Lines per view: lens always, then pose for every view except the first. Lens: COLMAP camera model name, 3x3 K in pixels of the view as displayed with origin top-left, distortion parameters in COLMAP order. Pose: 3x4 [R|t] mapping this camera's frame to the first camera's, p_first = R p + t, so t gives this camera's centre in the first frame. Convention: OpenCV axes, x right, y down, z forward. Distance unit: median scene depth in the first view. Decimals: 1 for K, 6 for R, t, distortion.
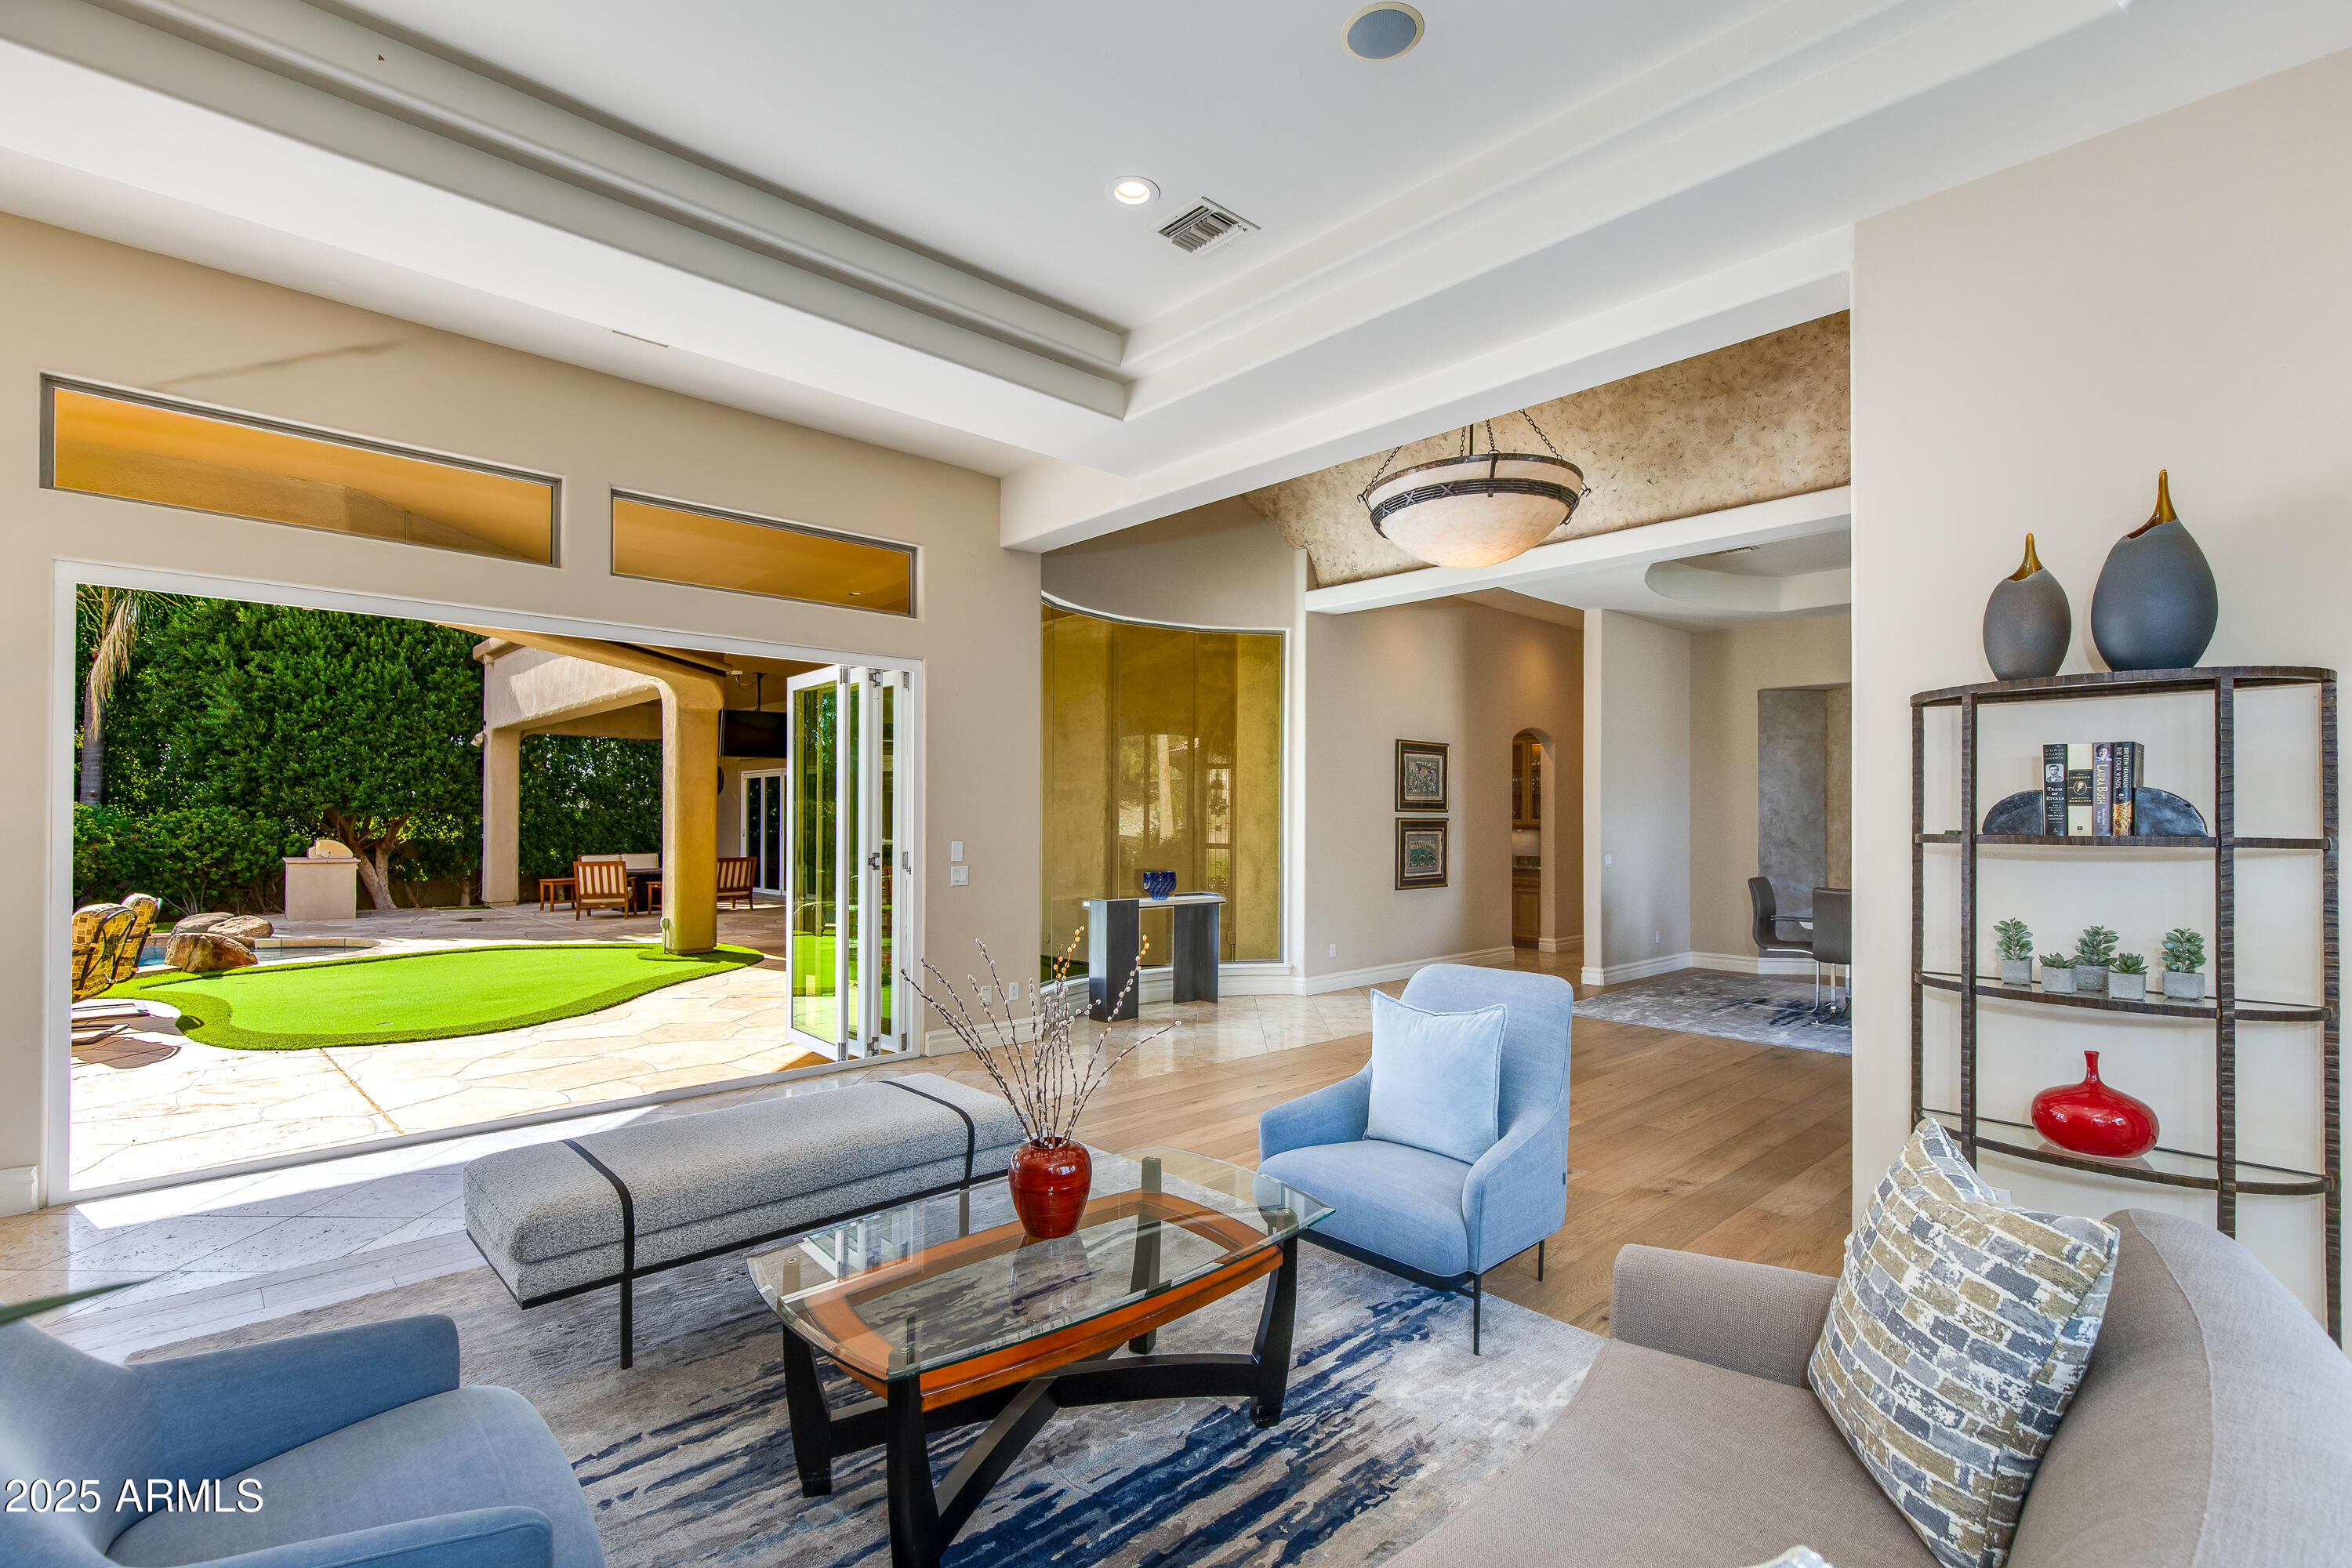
lens RADIAL K [[1059.2, 0, 1167.0], [0, 1059.2, 784.6], [0, 0, 1]] dist [-0.001318, -0.000128]
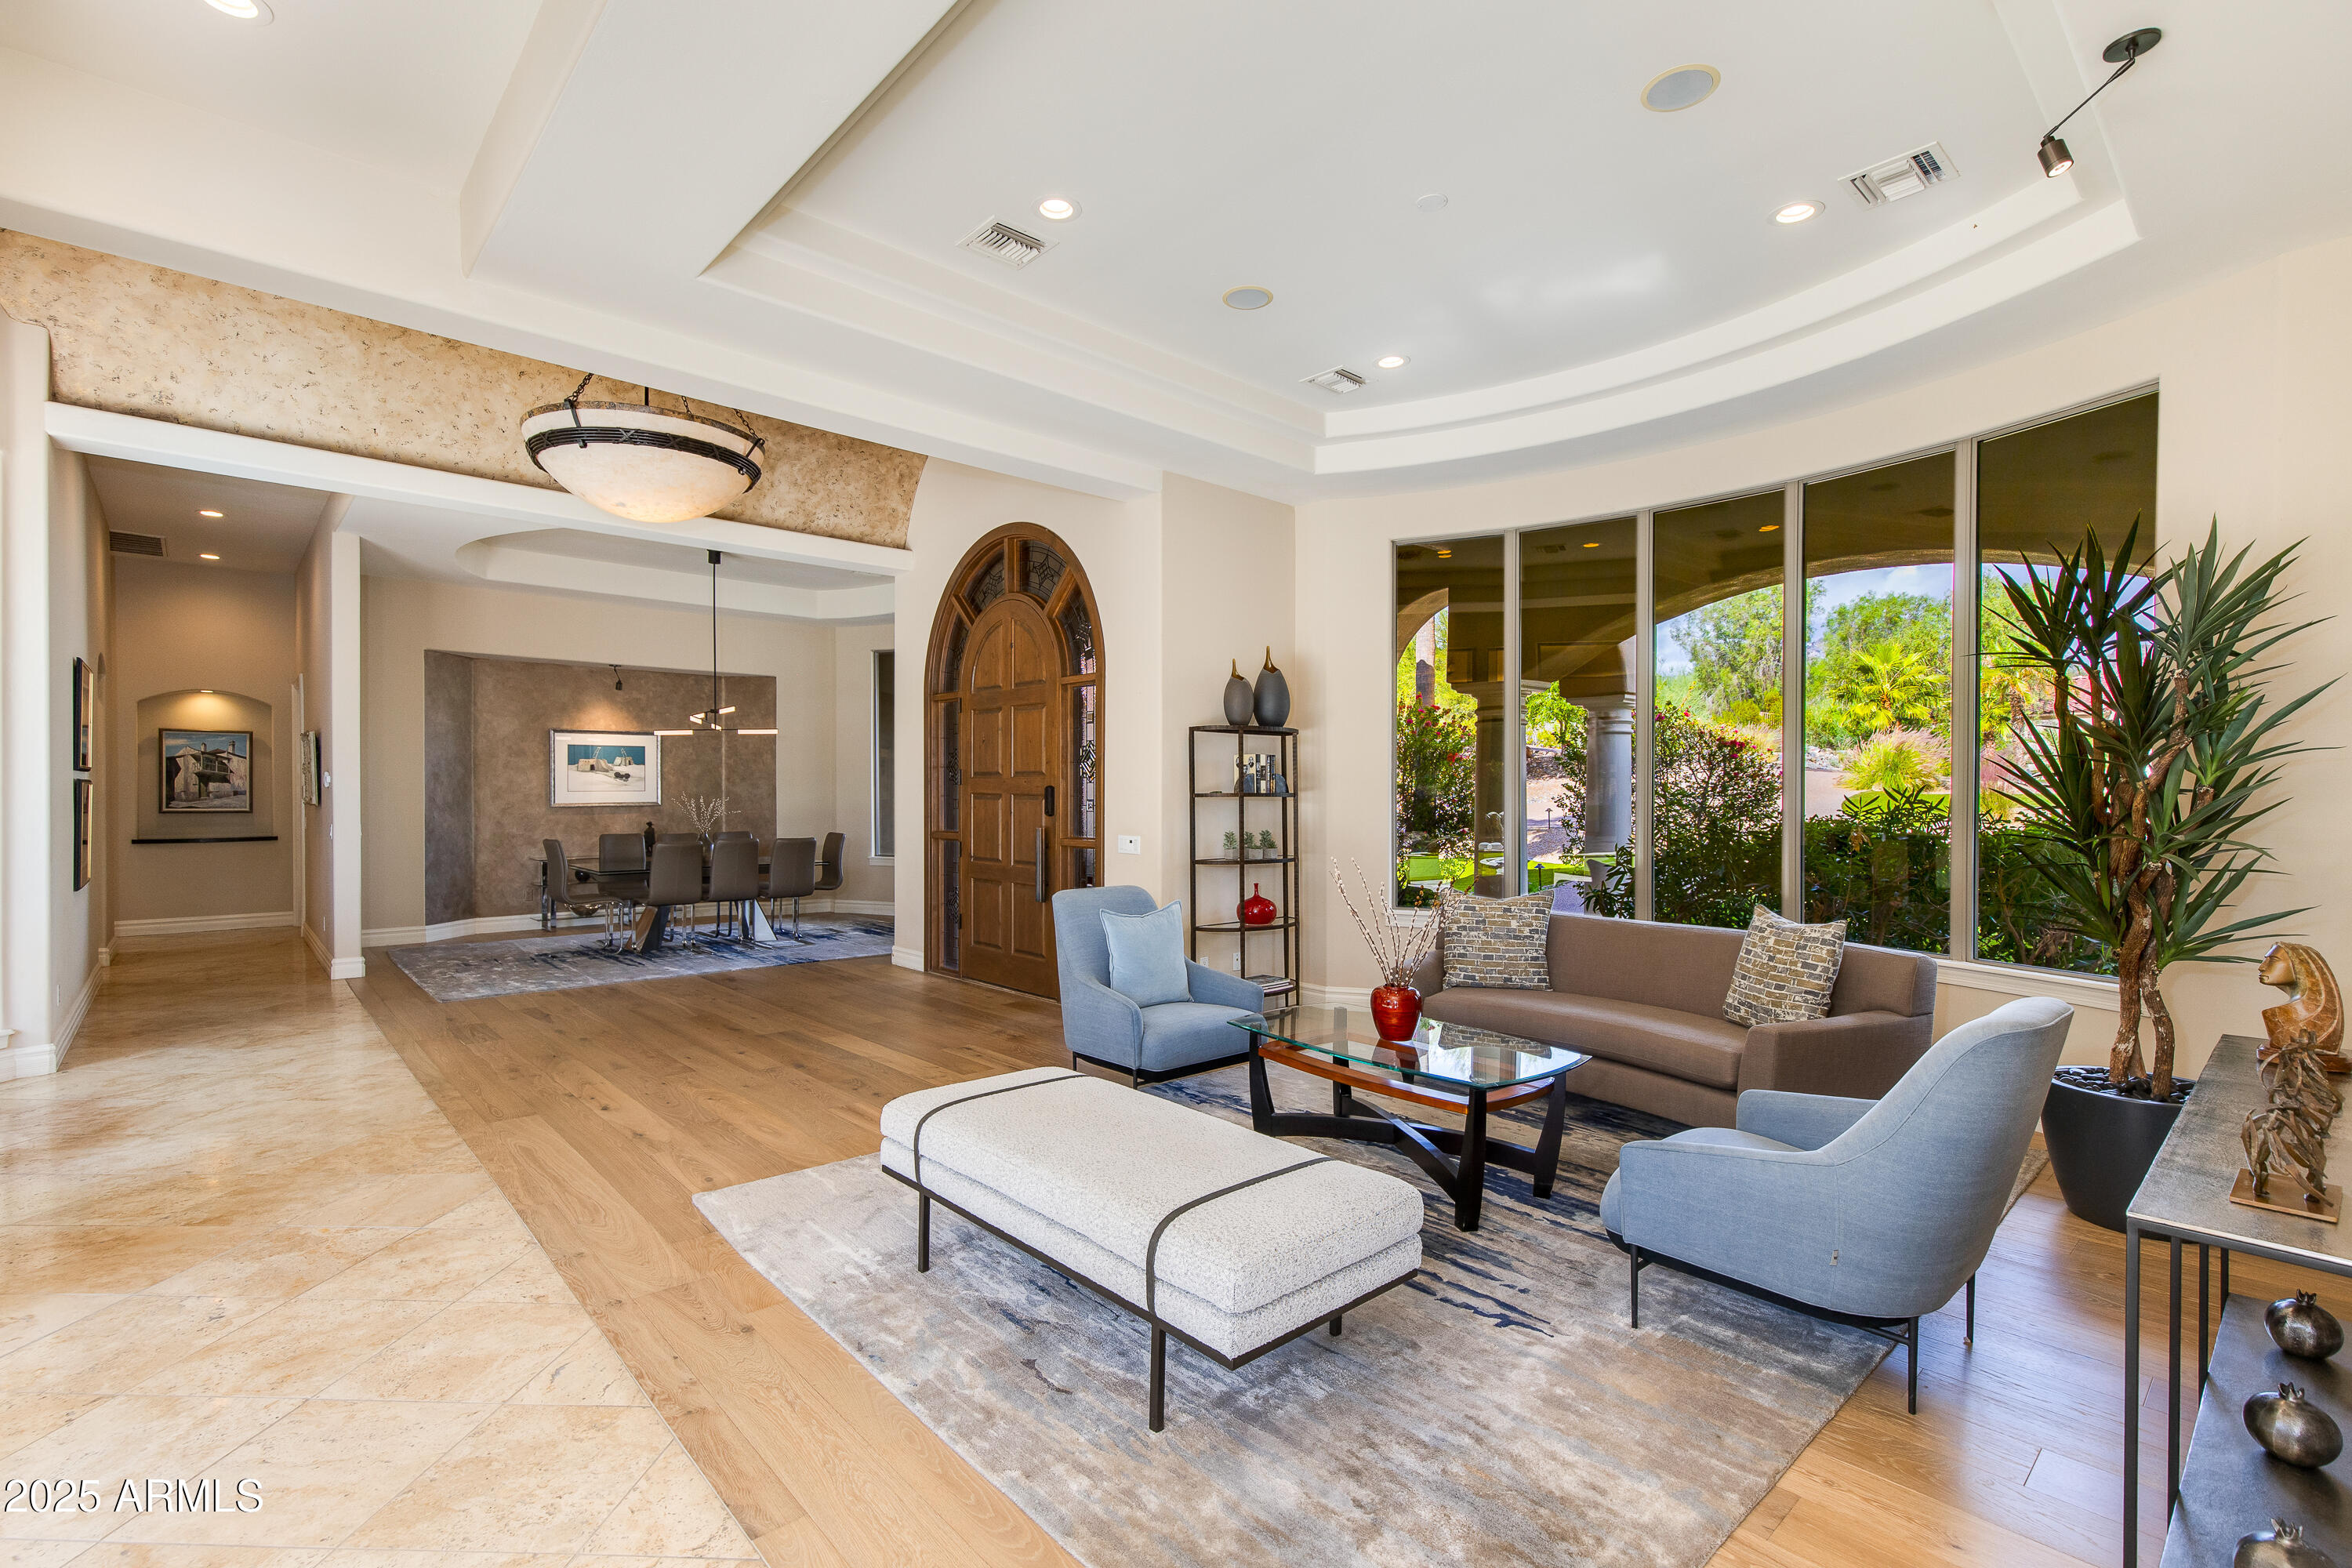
lens RADIAL K [[1059.2, 0, 1167.0], [0, 1059.2, 784.6], [0, 0, 1]] dist [-0.001318, -0.000128]
pose [[0.022544, -0.001489, 0.999745, -1.021282], [-0.036773, 0.999321, 0.002318, 0.020971], [-0.999069, -0.036816, 0.022474, 0.777078]]
